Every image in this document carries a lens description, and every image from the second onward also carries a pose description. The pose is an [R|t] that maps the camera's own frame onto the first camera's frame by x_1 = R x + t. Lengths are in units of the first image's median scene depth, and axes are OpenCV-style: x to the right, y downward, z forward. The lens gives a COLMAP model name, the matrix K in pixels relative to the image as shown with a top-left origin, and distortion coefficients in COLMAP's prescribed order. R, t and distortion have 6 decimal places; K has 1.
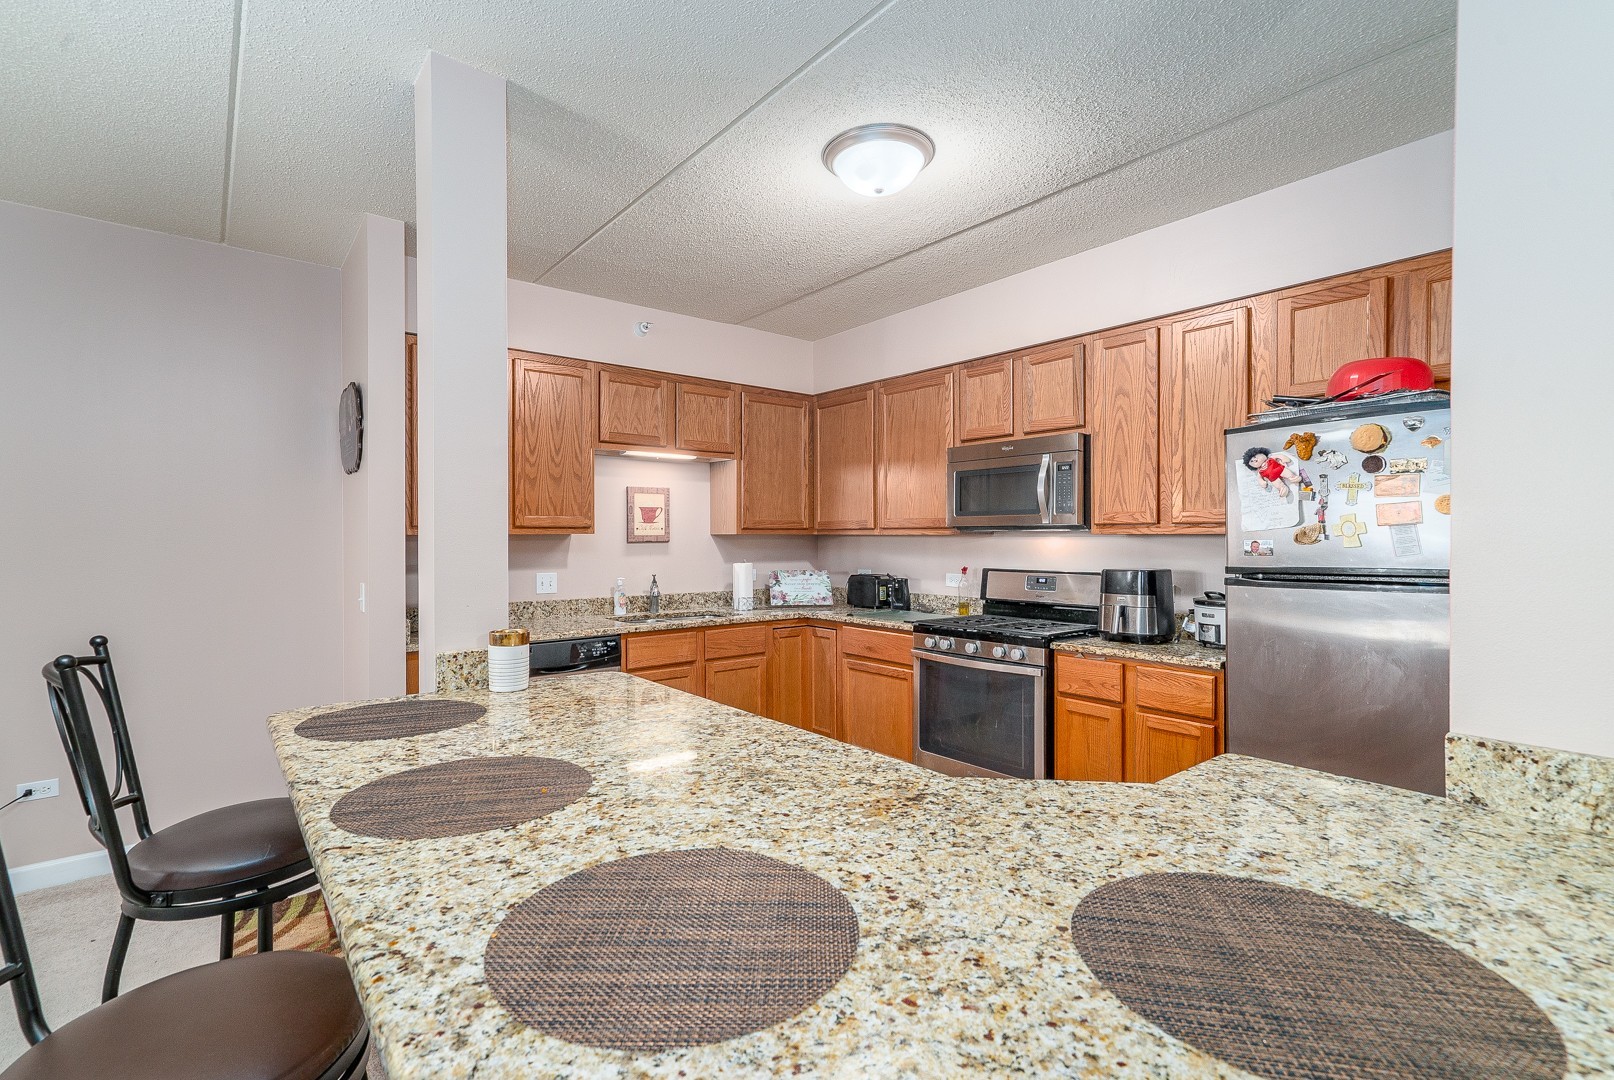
lens RADIAL K [[739.5, 0, 807.0], [0, 739.5, 540.0], [0, 0, 1]] dist [-0.002251, -0.000581]
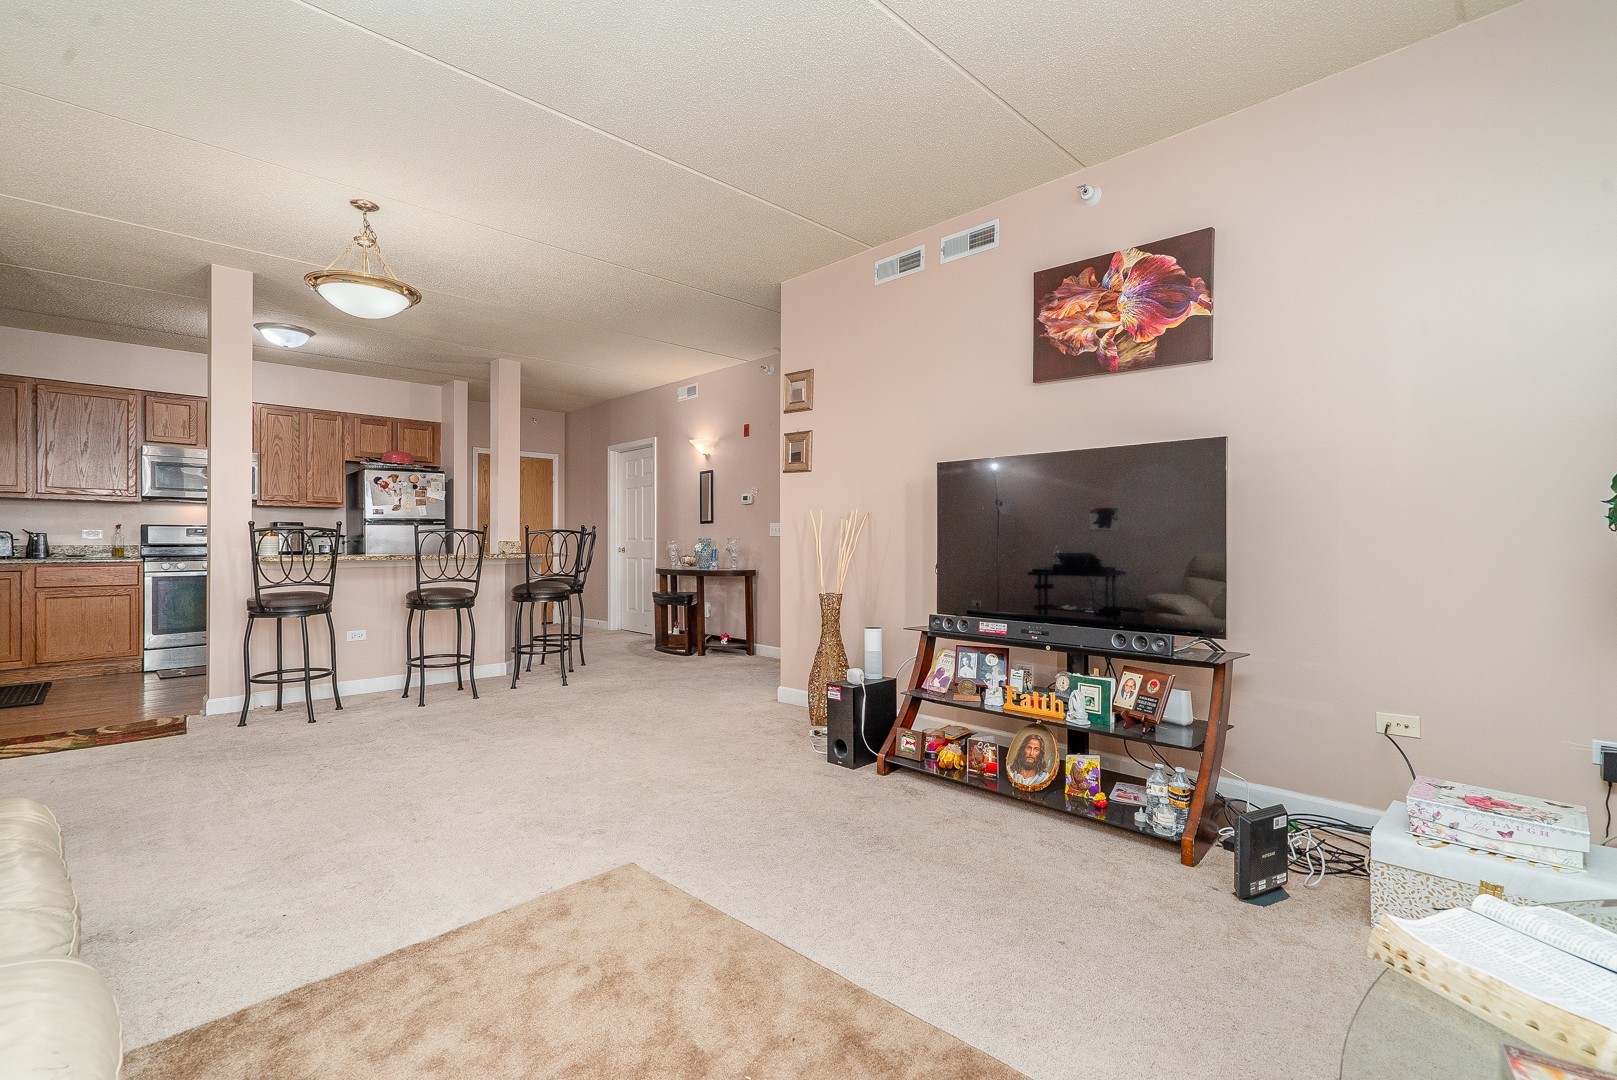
lens RADIAL K [[740.9, 0, 808.5], [0, 740.9, 540.0], [0, 0, 1]] dist [-0.002251, -0.000581]
pose [[-0.090286, 0.004861, 0.995904, -1.575433], [0.000038, 0.999988, -0.004878, 0.088777], [-0.995916, -0.000402, -0.090285, -0.270673]]
